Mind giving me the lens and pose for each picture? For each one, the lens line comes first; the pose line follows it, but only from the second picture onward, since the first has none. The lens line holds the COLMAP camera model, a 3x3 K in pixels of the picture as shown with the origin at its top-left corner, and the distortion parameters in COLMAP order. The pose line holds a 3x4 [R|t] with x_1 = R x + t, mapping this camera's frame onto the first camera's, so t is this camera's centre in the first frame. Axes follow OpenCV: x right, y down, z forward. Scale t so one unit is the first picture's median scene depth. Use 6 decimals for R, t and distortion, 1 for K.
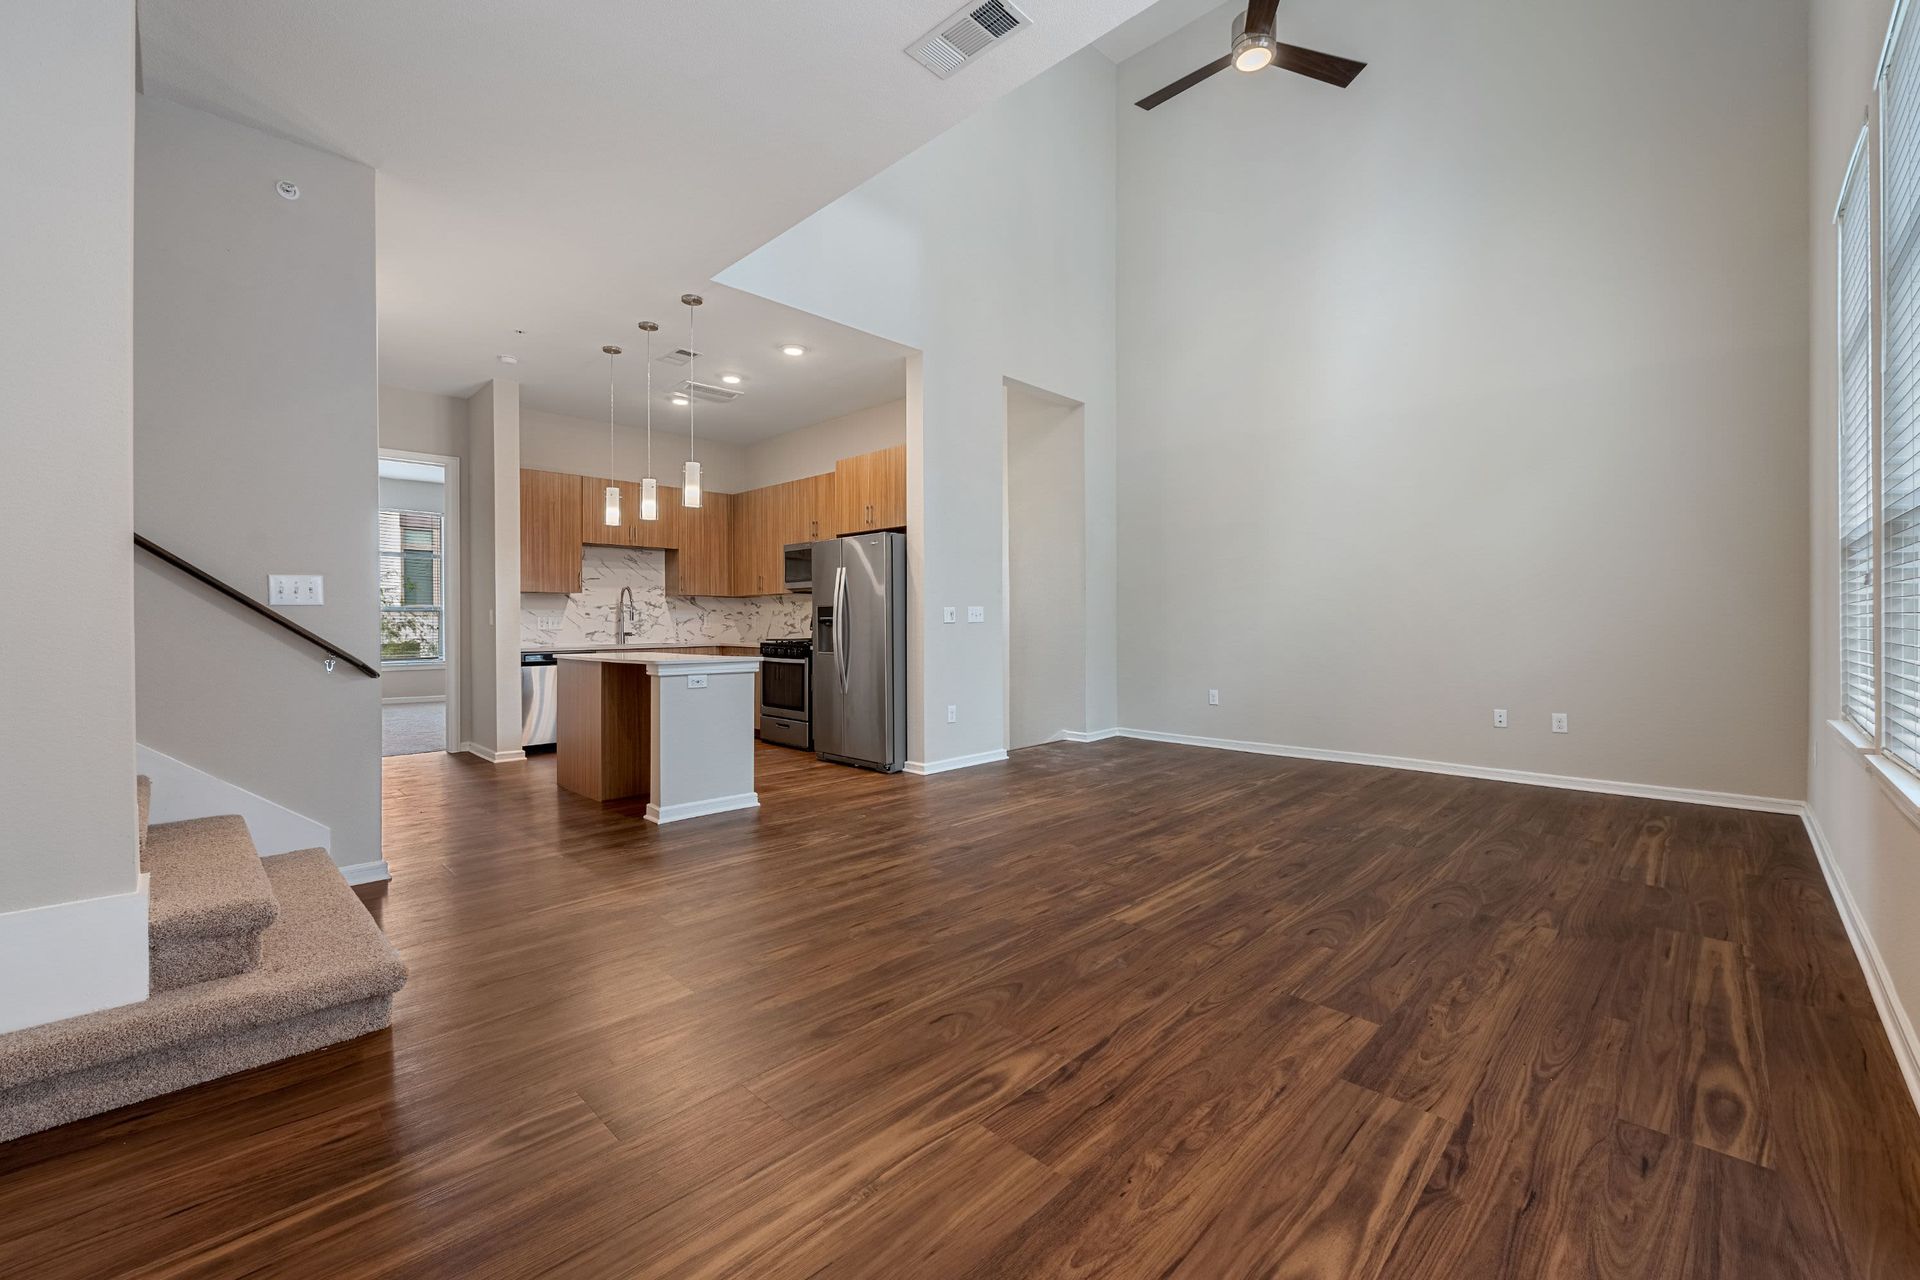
lens RADIAL K [[777.9, 0, 967.8], [0, 777.9, 633.5], [0, 0, 1]] dist [-0.004083, -0.000302]
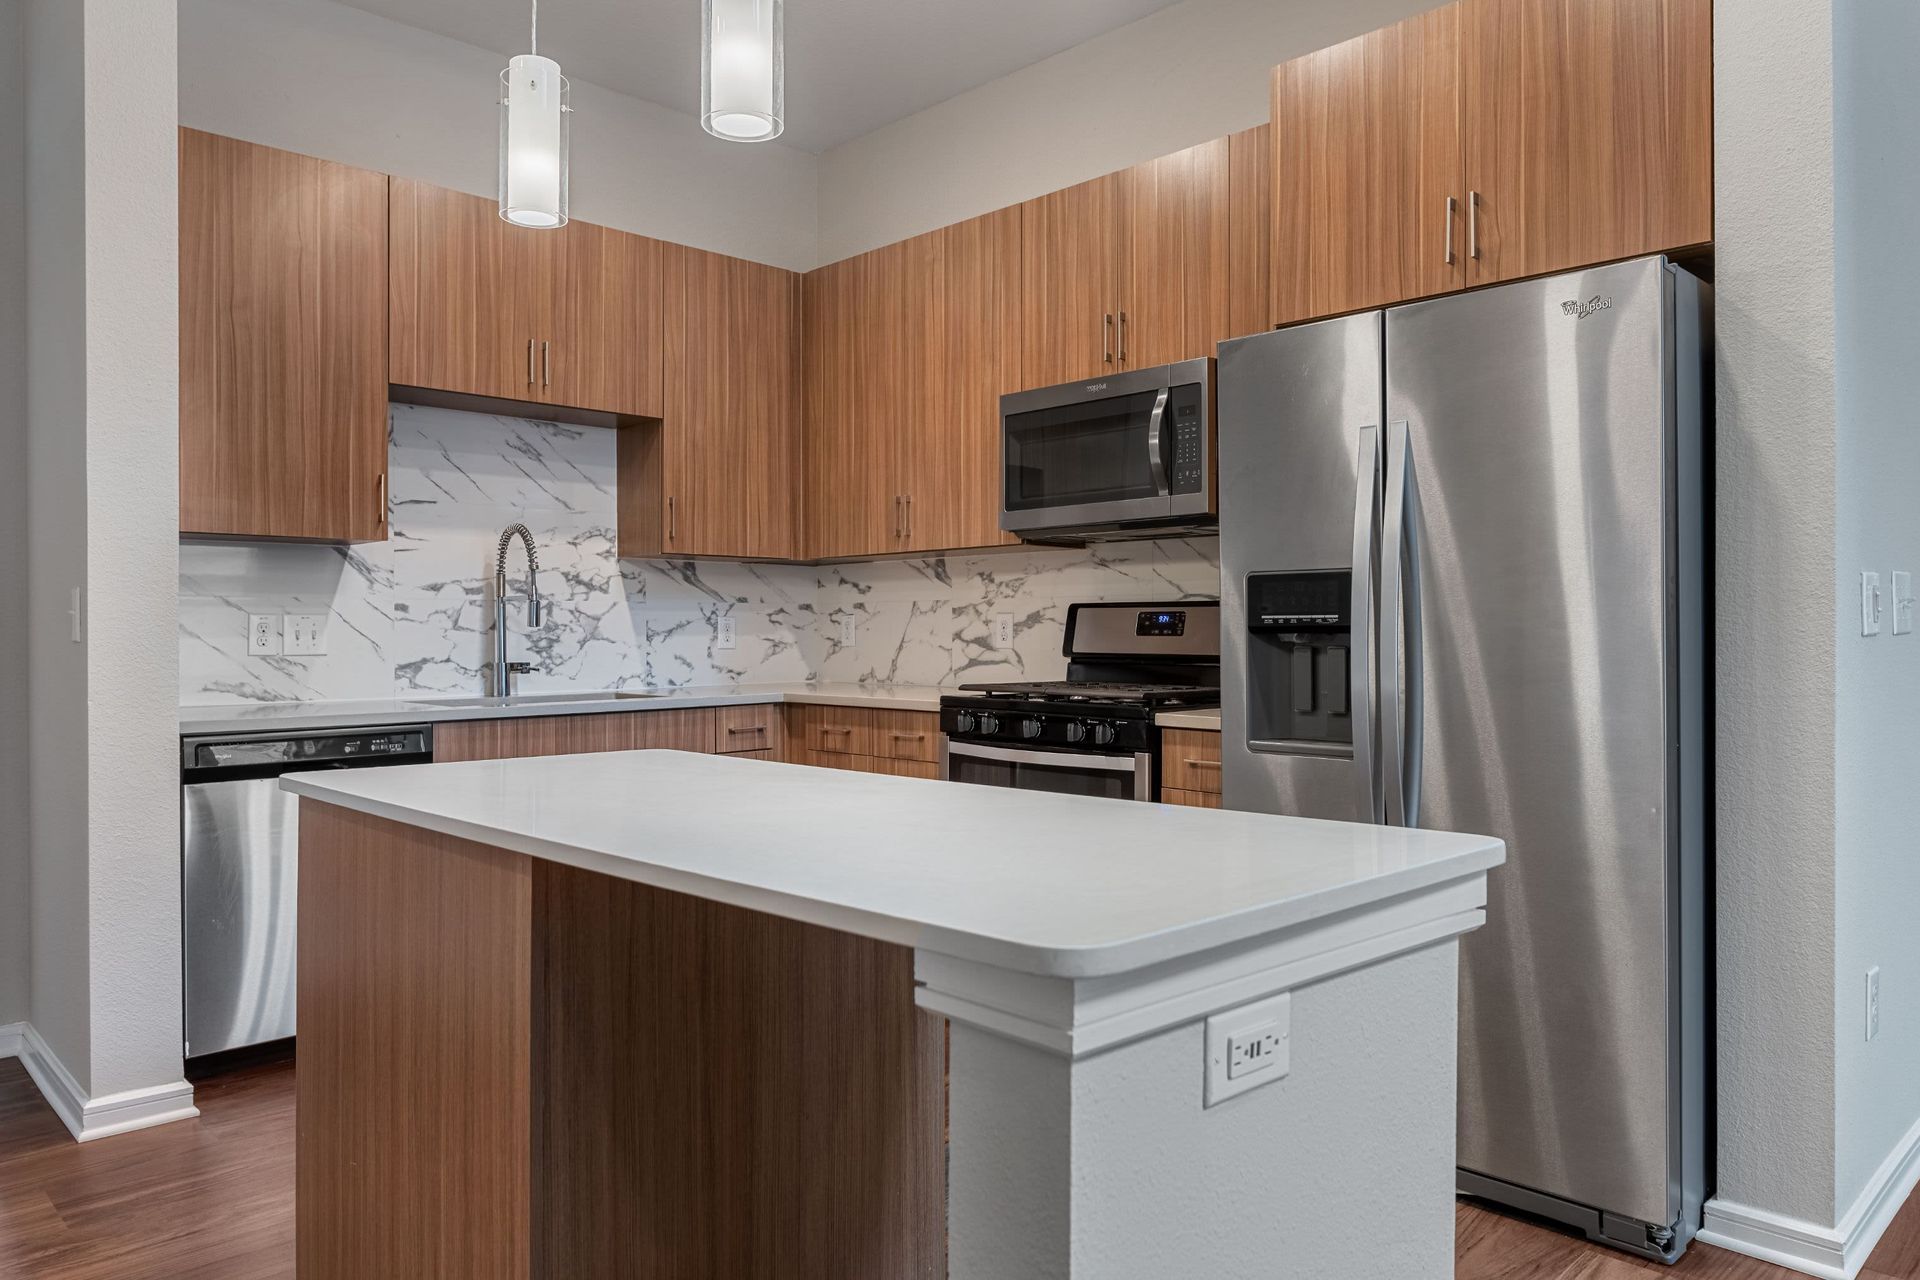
lens RADIAL K [[1296.4, 0, 956.2], [0, 1296.4, 622.8], [0, 0, 1]] dist [-0.001882, 0.000357]
pose [[0.999605, -0.000742, -0.028108, -0.207361], [0.000104, 0.999742, -0.022703, -0.005228], [0.028118, 0.022691, 0.999347, 0.397040]]
